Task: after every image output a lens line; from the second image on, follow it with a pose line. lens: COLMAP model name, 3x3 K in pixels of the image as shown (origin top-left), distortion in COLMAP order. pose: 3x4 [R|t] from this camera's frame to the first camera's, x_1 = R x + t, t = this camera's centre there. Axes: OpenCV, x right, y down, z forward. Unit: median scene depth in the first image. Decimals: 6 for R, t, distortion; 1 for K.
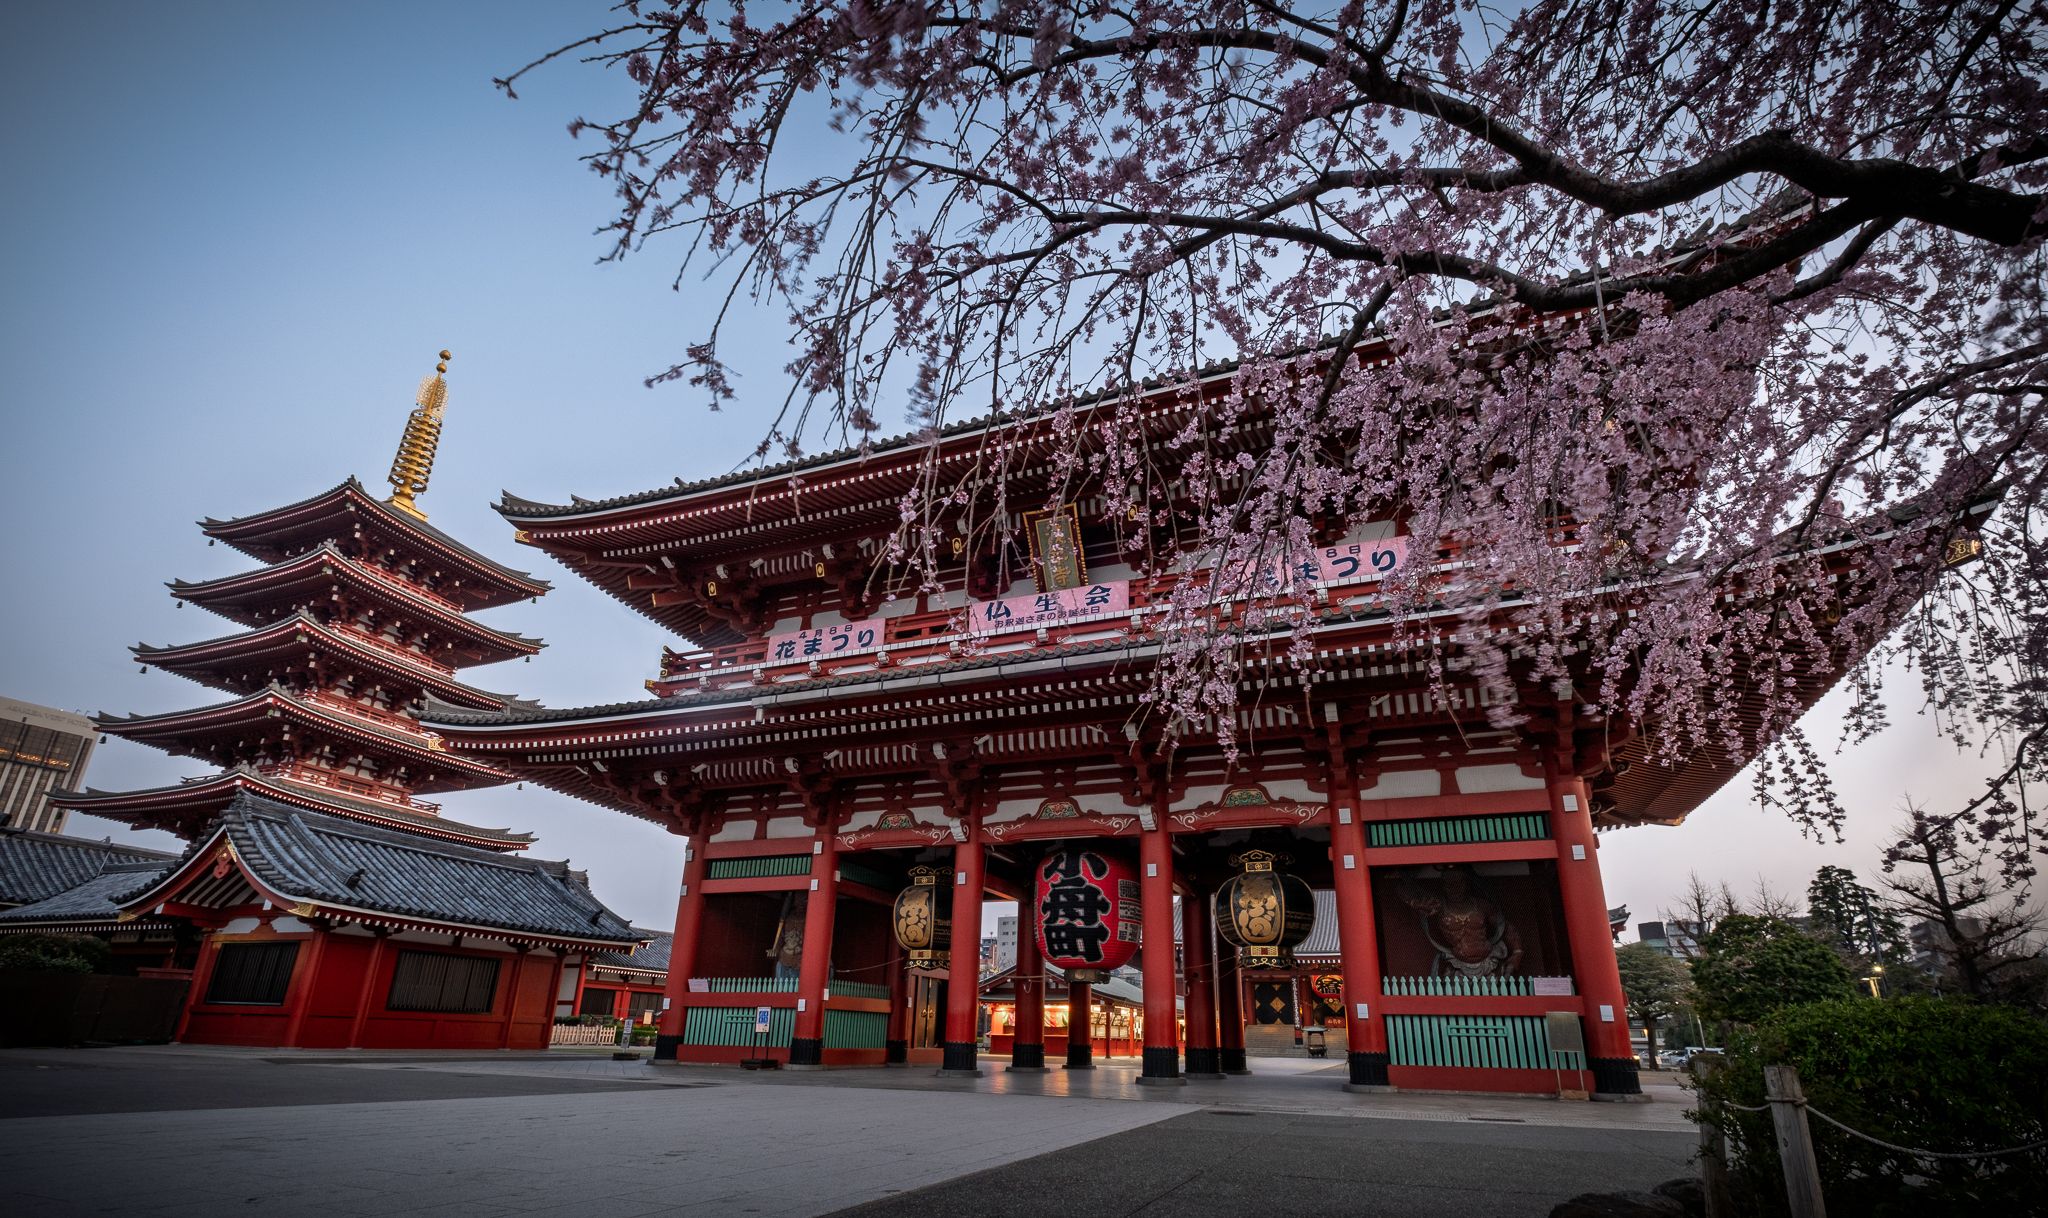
lens RADIAL K [[904.3, 0, 1035.4], [0, 904.3, 723.4], [0, 0, 1]] dist [-0.004482, 0.000435]
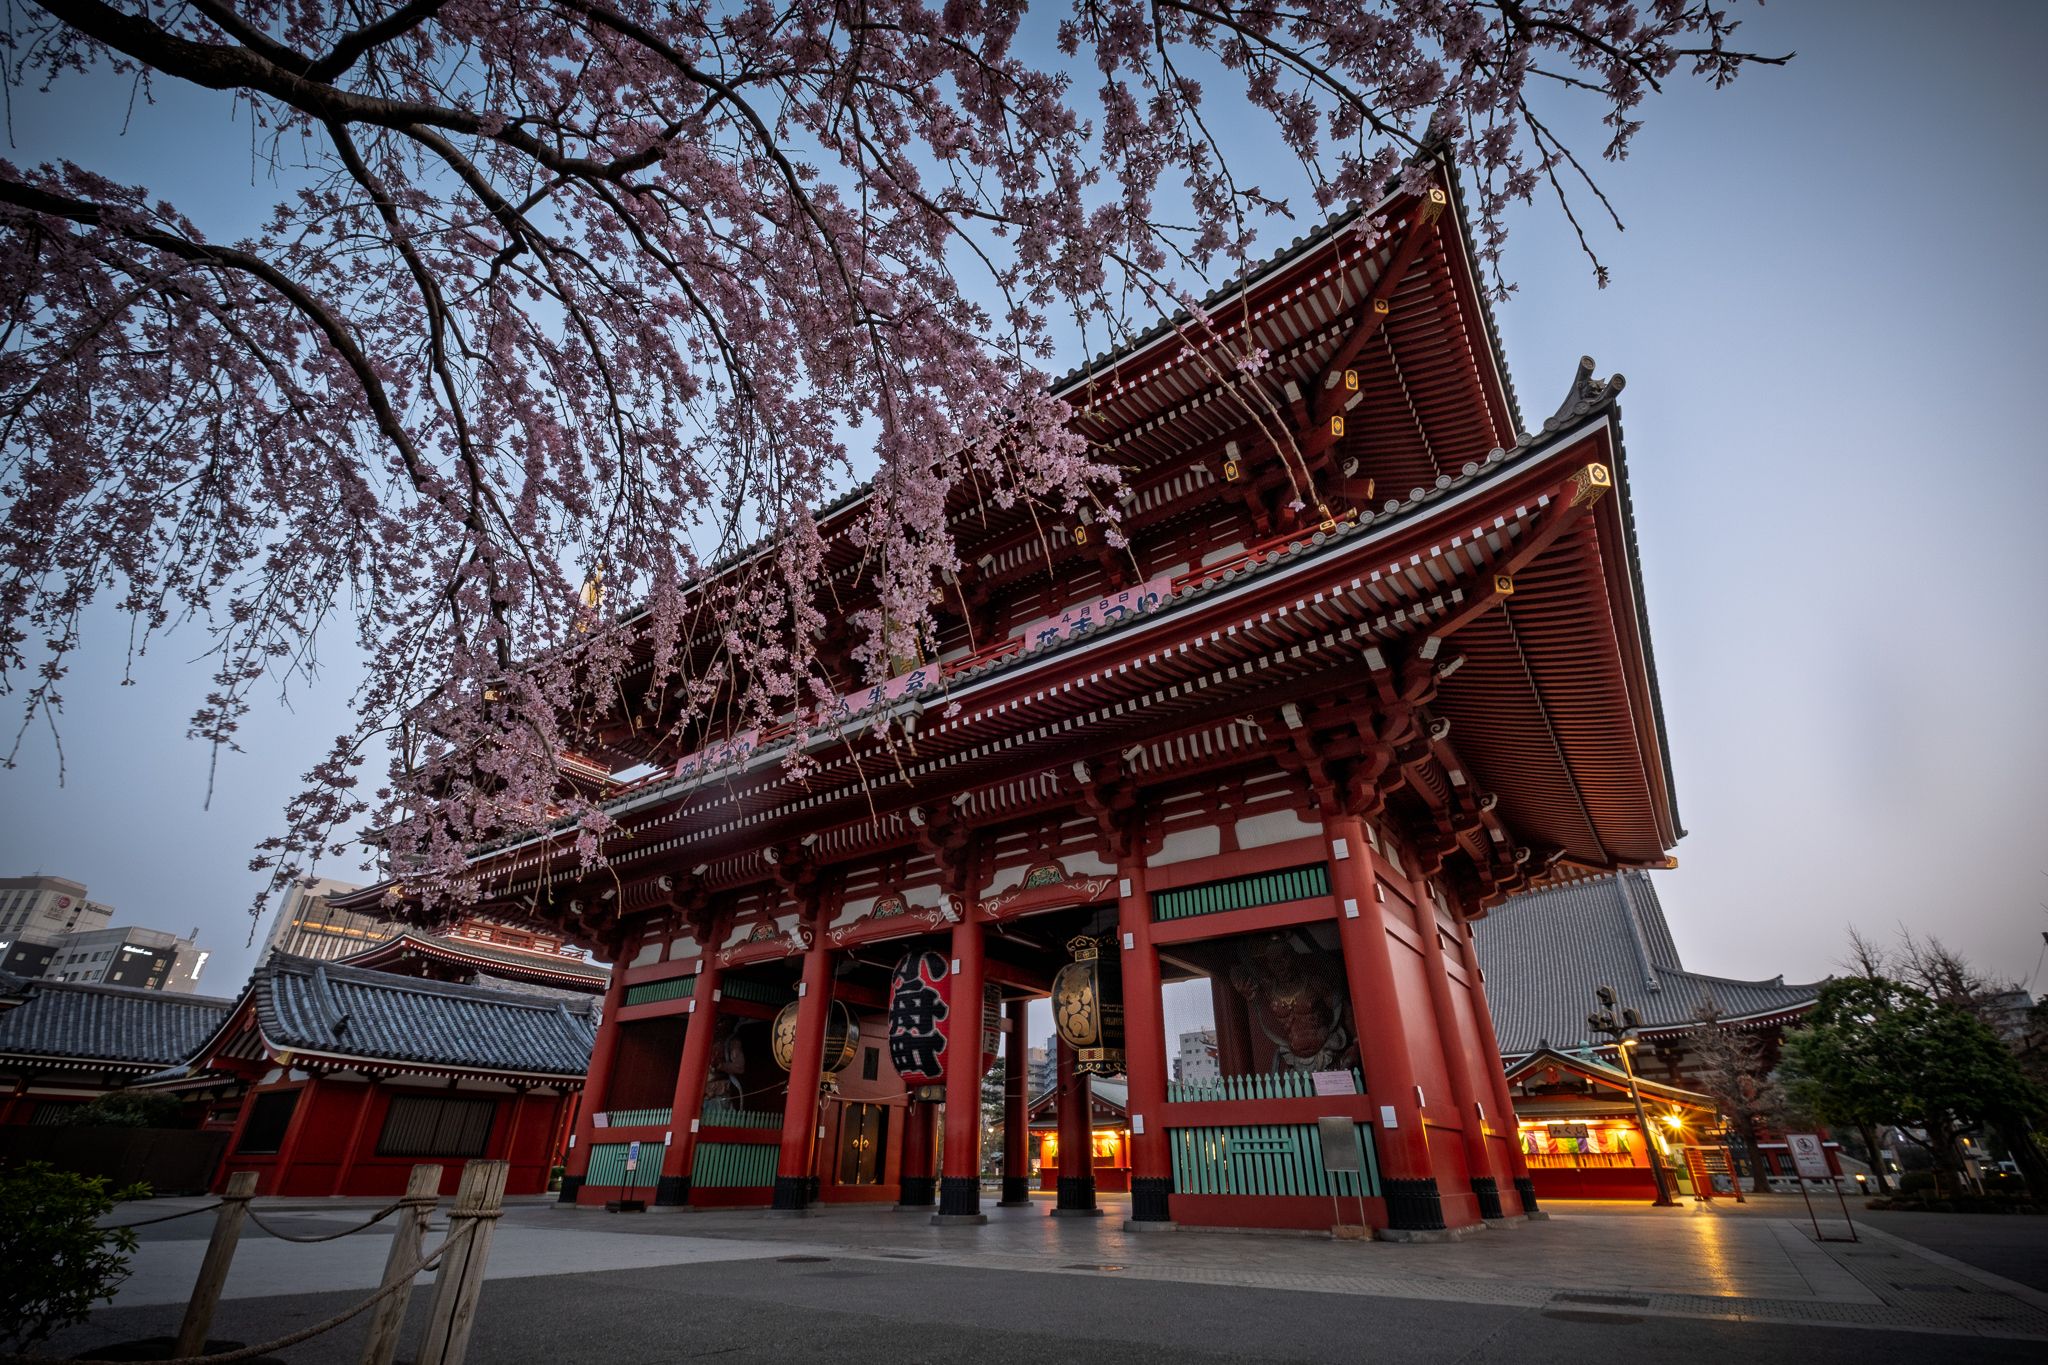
lens RADIAL K [[889.1, 0, 1045.5], [0, 889.1, 663.4], [0, 0, 1]] dist [0.002785, -0.003826]
pose [[0.972542, -0.133206, -0.190837, 0.376449], [0.095314, 0.976050, -0.195553, 0.041534], [0.212315, 0.171995, 0.961946, 0.087596]]
